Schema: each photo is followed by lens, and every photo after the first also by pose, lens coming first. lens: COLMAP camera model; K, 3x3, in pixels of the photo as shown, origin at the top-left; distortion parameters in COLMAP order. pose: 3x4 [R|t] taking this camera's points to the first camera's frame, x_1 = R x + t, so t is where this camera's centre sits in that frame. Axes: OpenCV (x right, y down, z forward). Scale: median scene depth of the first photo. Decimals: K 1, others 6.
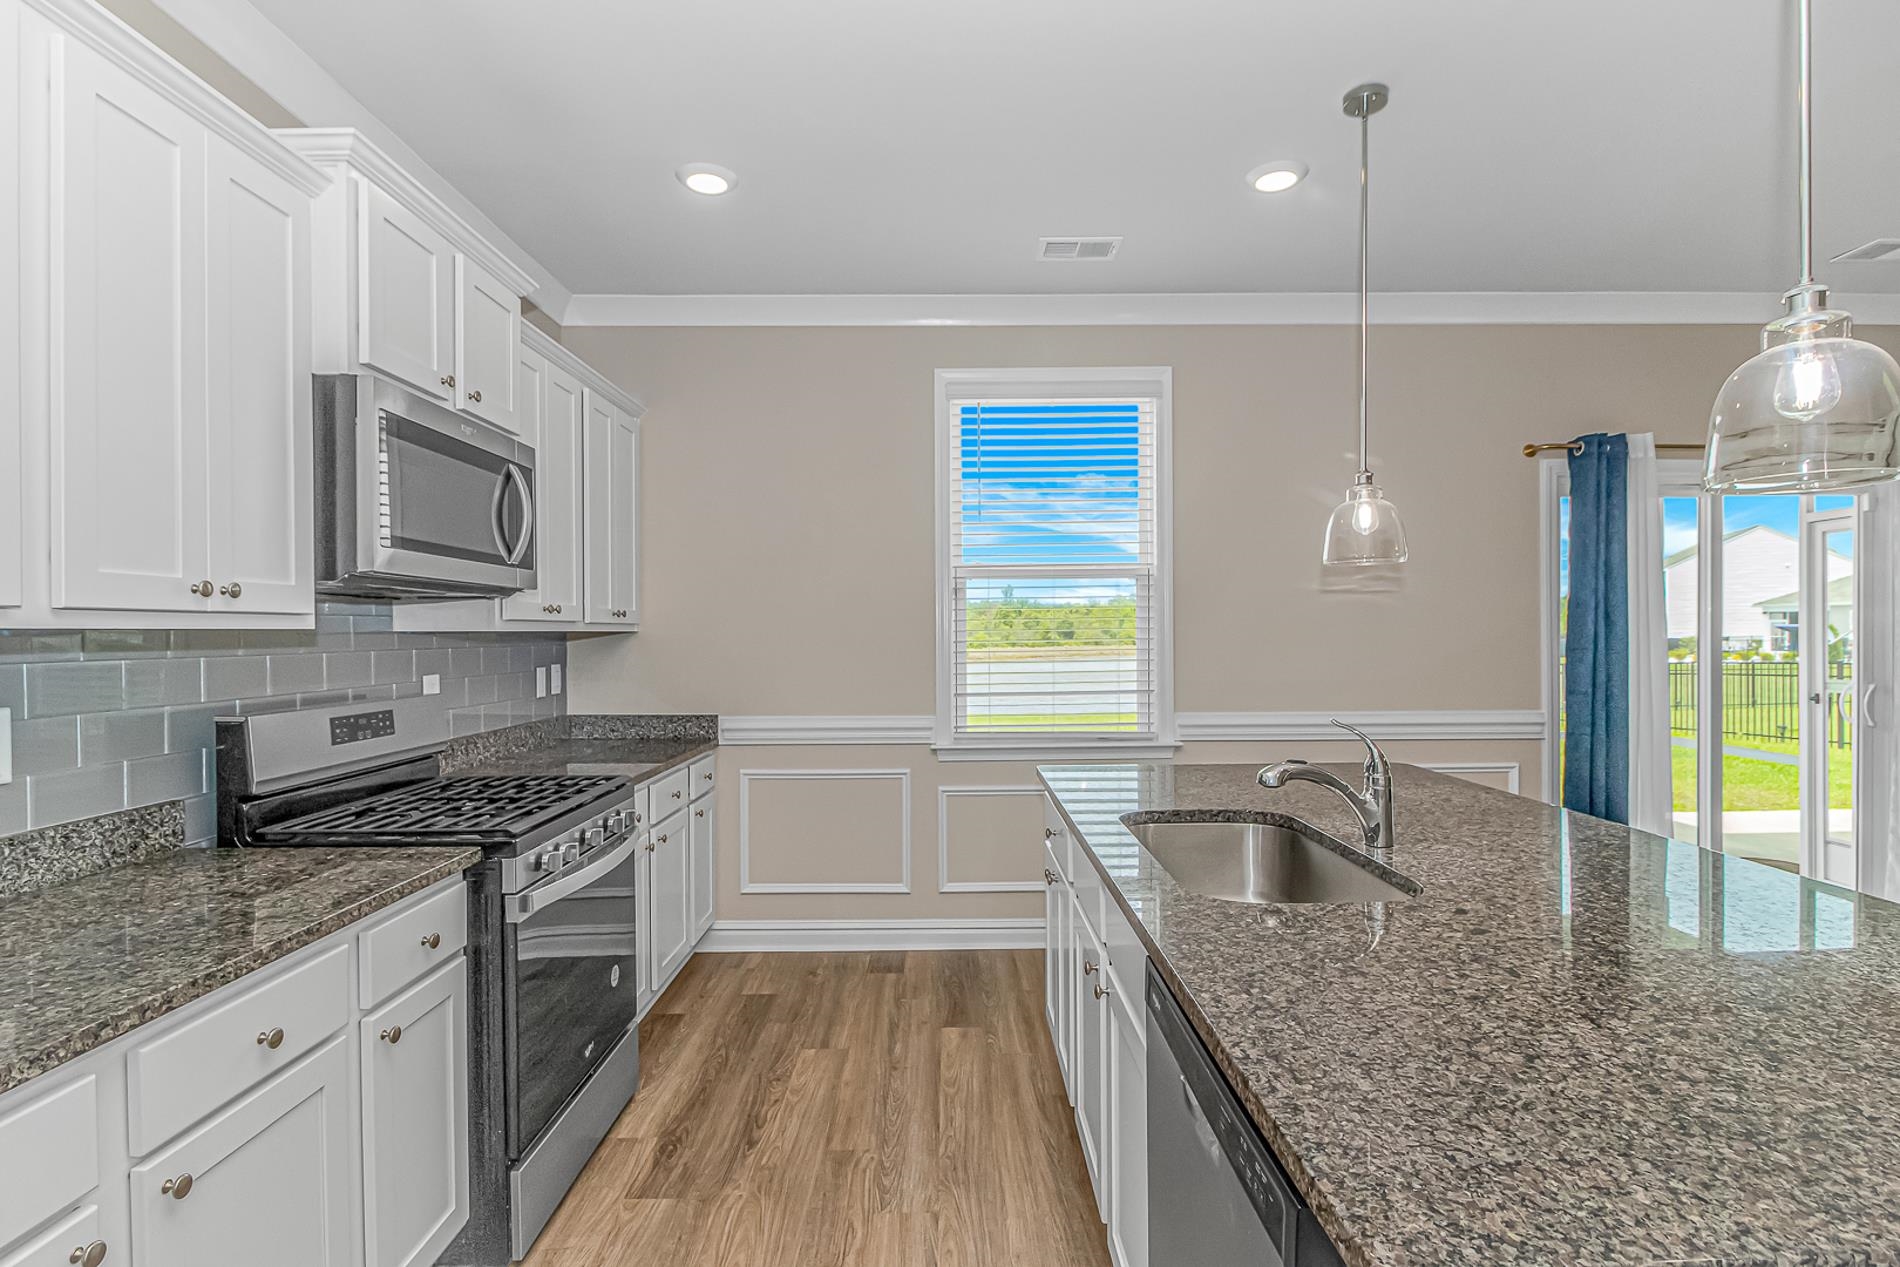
lens RADIAL K [[936.4, 0, 937.8], [0, 936.4, 635.5], [0, 0, 1]] dist [-0.002018, -0.004814]
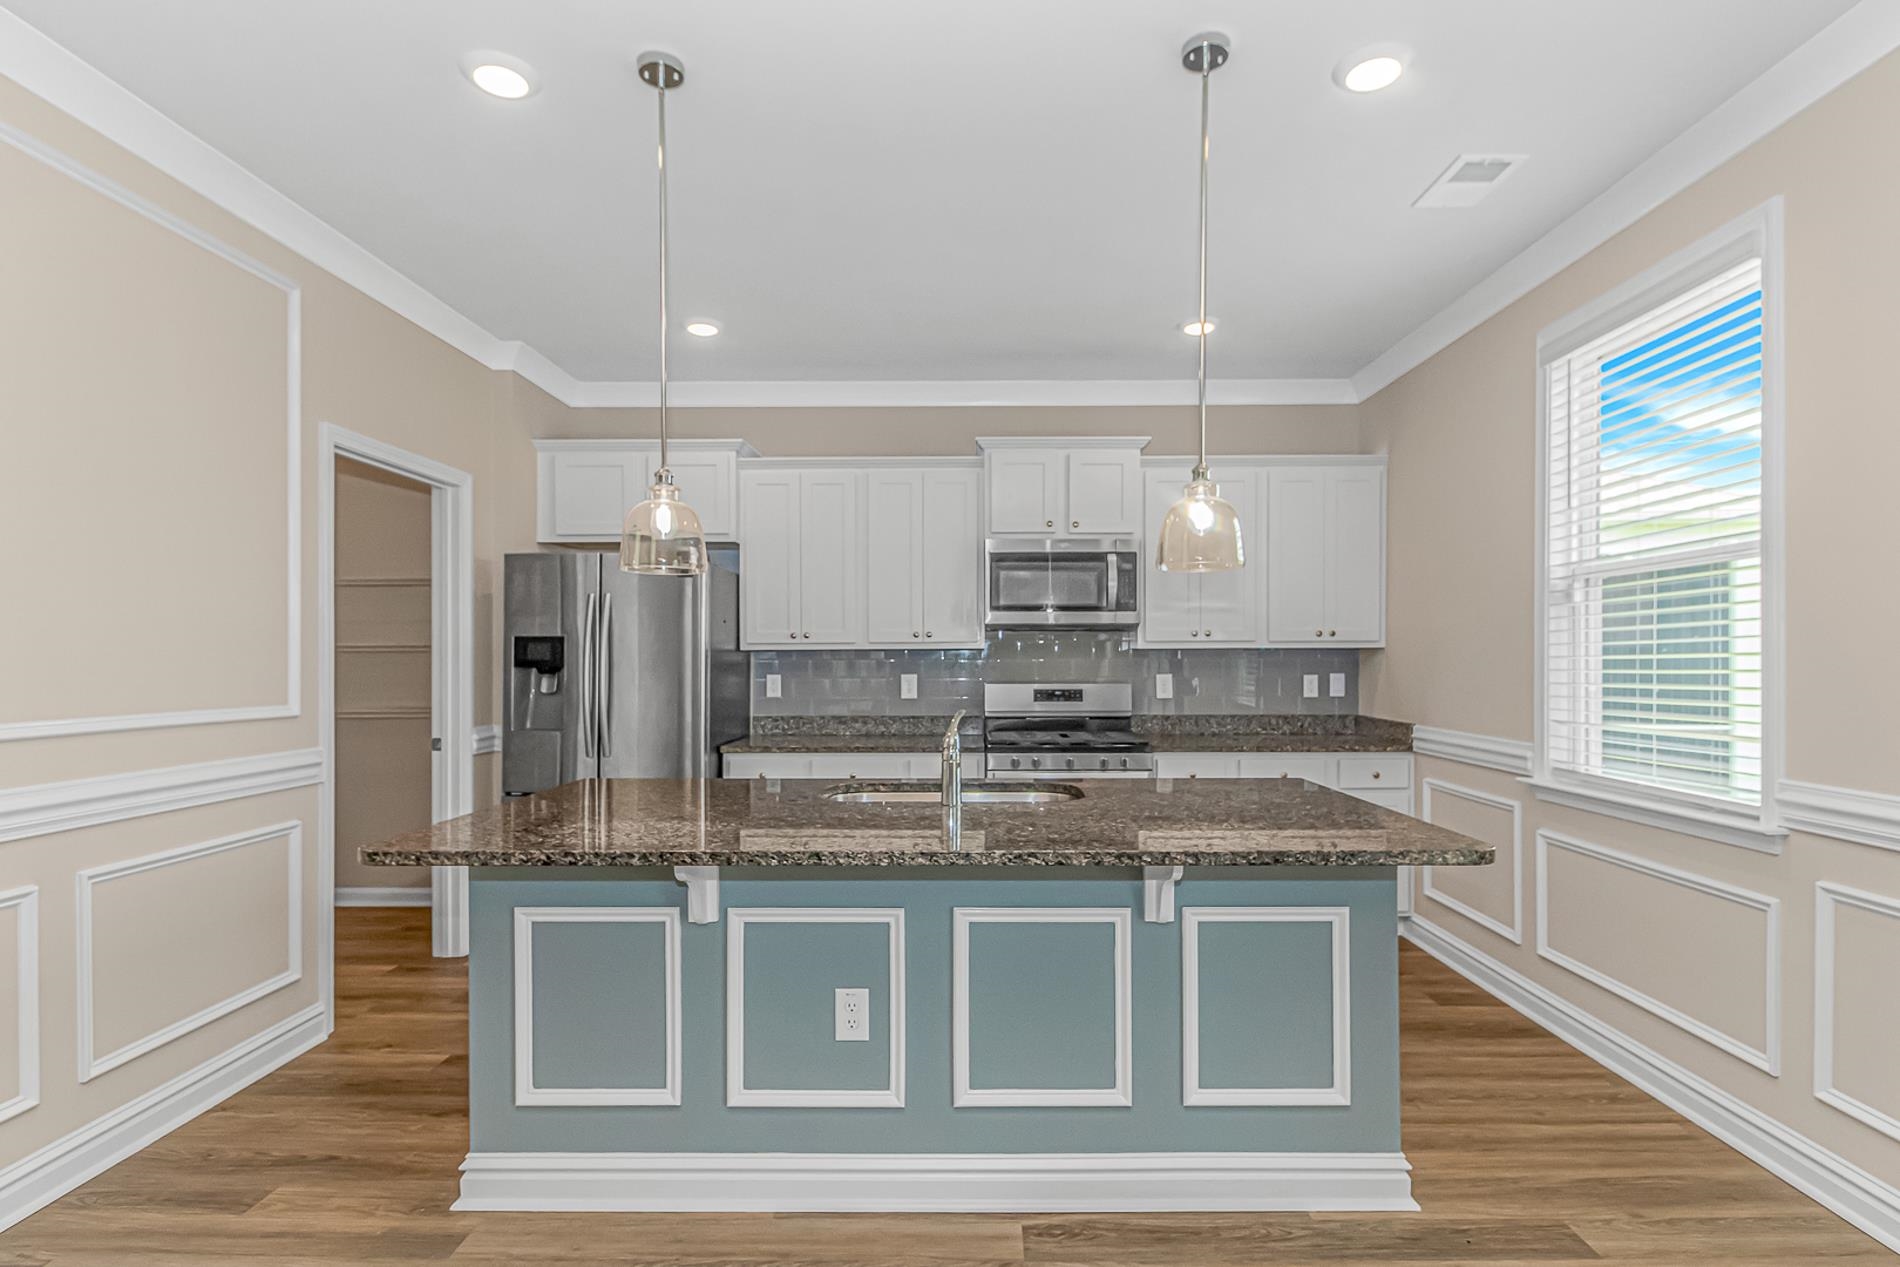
lens RADIAL K [[936.4, 0, 946.3], [0, 936.4, 652.6], [0, 0, 1]] dist [-0.002018, -0.004814]
pose [[-0.032237, 0.001536, -0.999479, 1.481881], [-0.002413, 0.999996, 0.001615, 0.000517], [0.999477, 0.002464, -0.032234, 0.843990]]
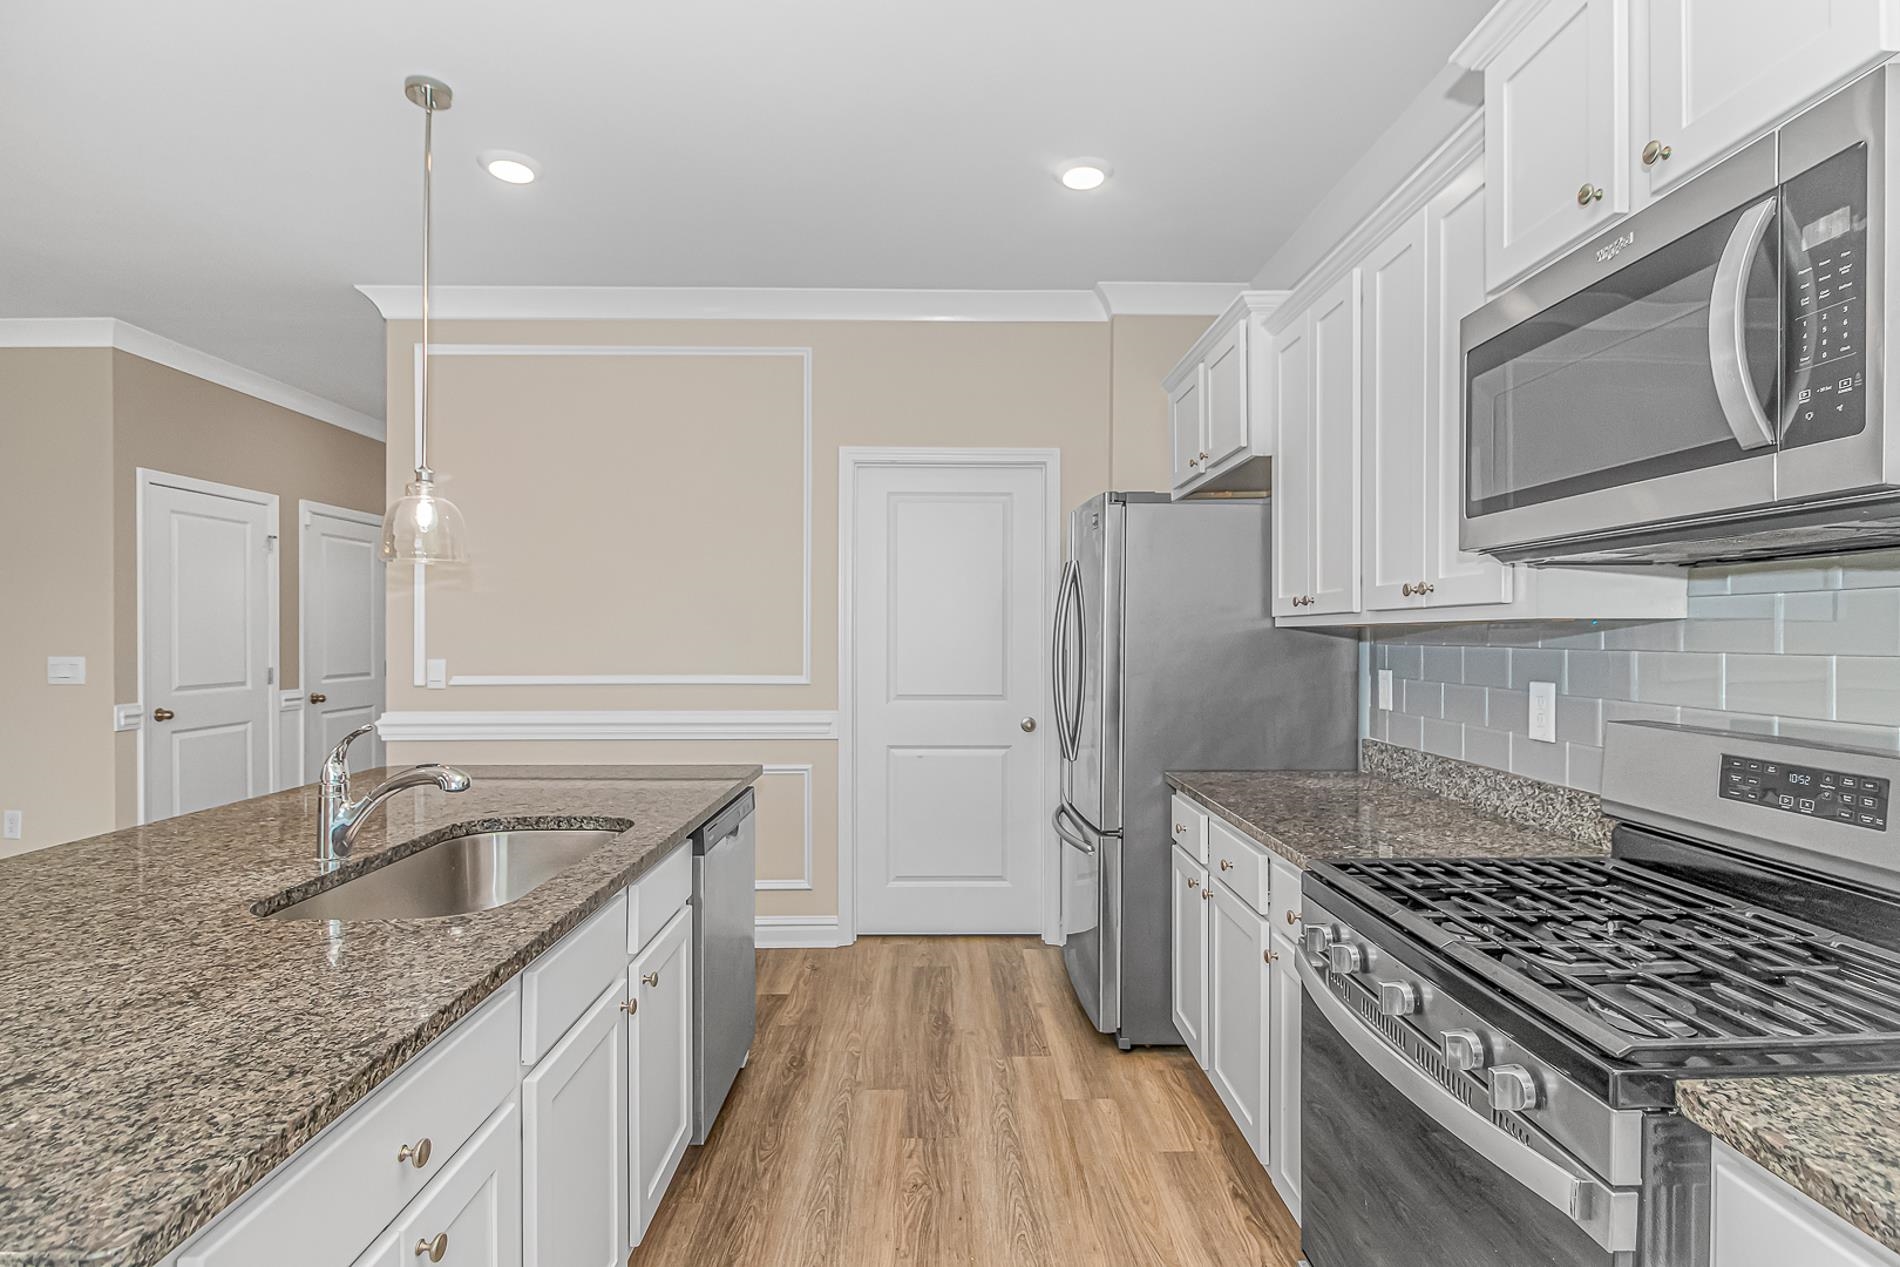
lens RADIAL K [[936.4, 0, 945.0], [0, 936.4, 632.3], [0, 0, 1]] dist [-0.002018, -0.004814]
pose [[-0.999977, 0.006245, -0.002563, -0.114822], [0.006250, 0.999979, -0.001775, 0.003128], [0.002552, -0.001791, -0.999995, 1.592751]]
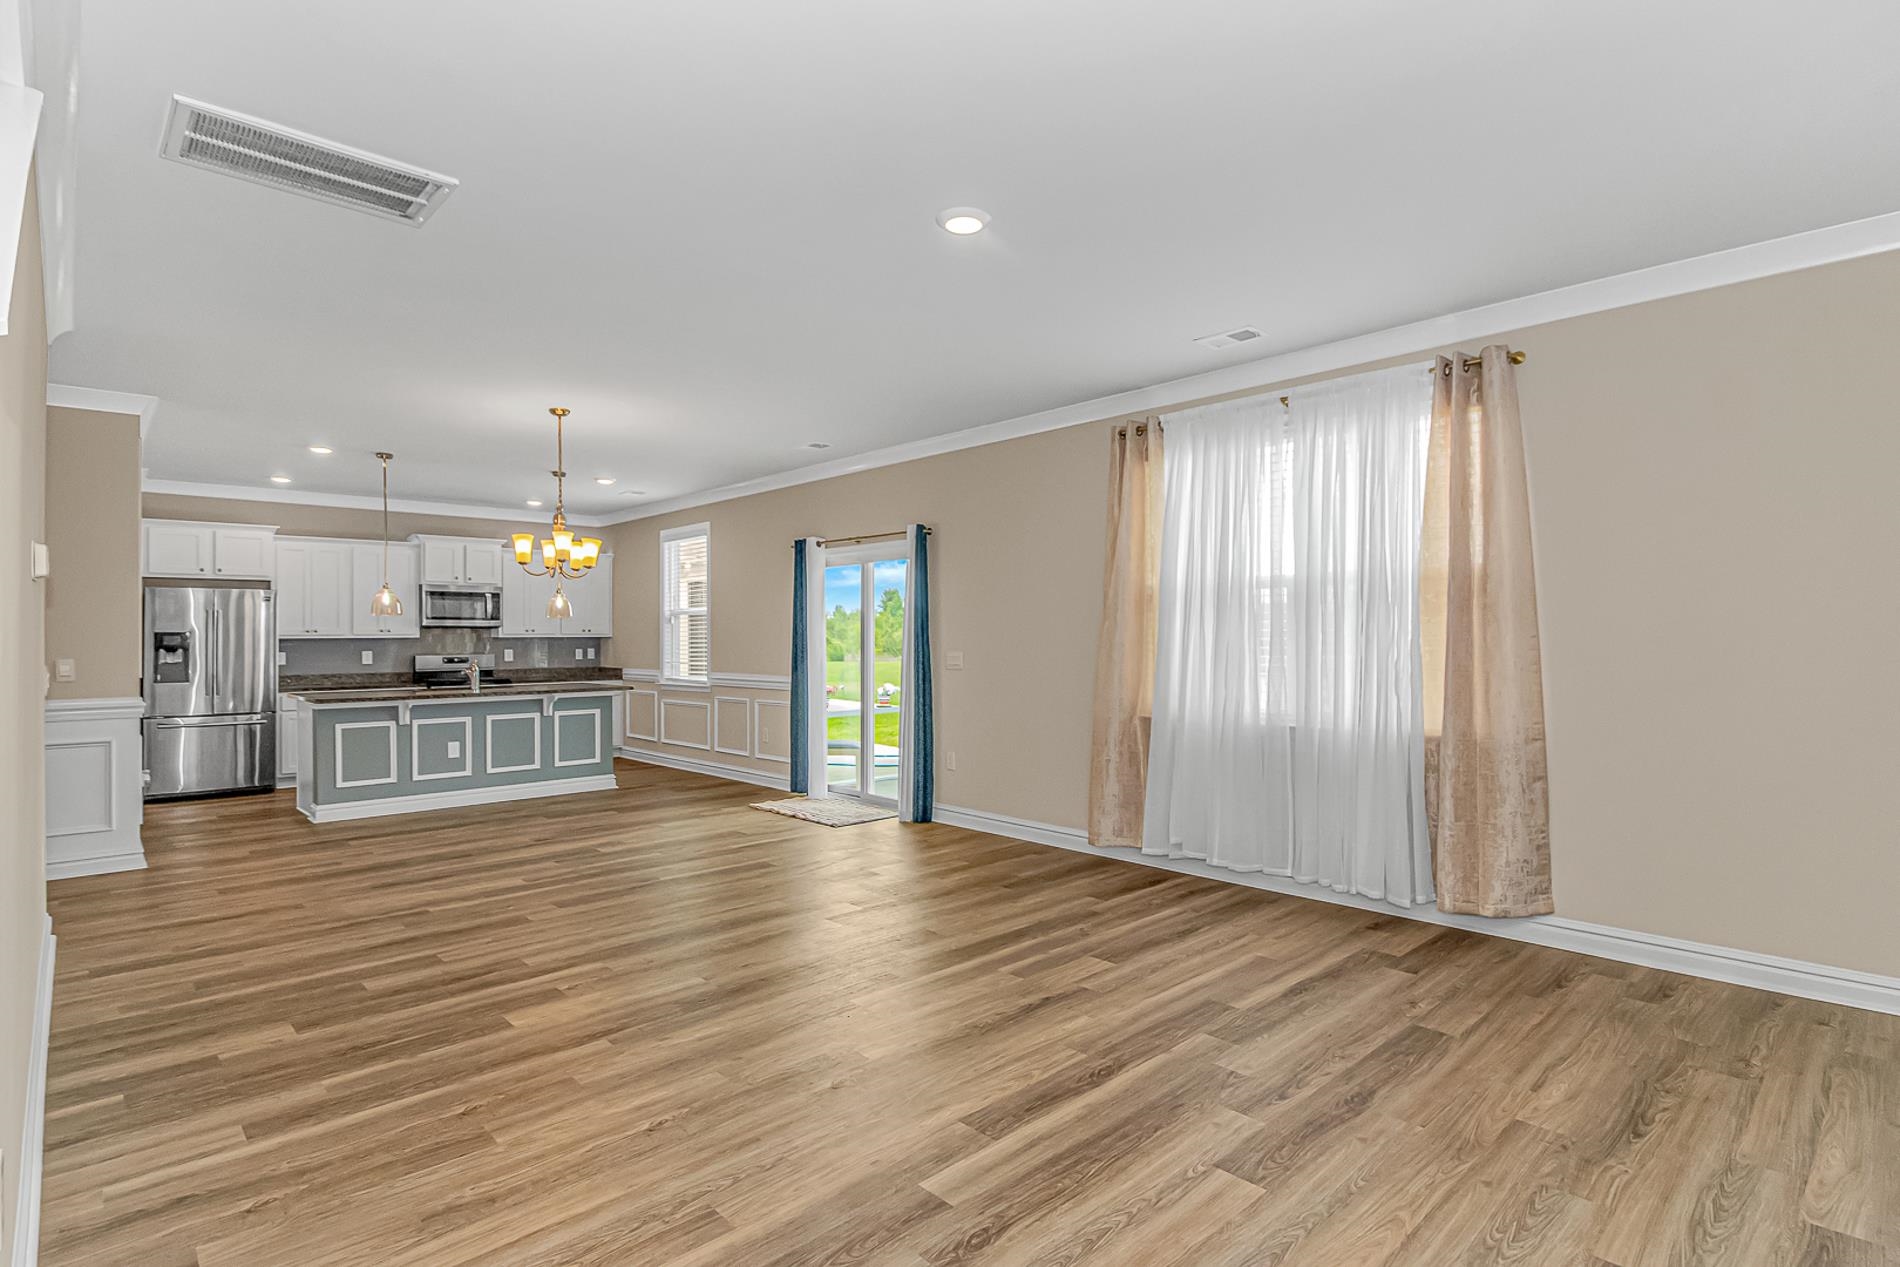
lens RADIAL K [[936.4, 0, 949.0], [0, 936.4, 633.5], [0, 0, 1]] dist [-0.002018, -0.004814]
pose [[0.677855, -0.001105, -0.735194, 4.036489], [-0.001376, 0.999995, -0.002772, -0.015606], [0.735194, 0.002891, 0.677851, -0.214300]]
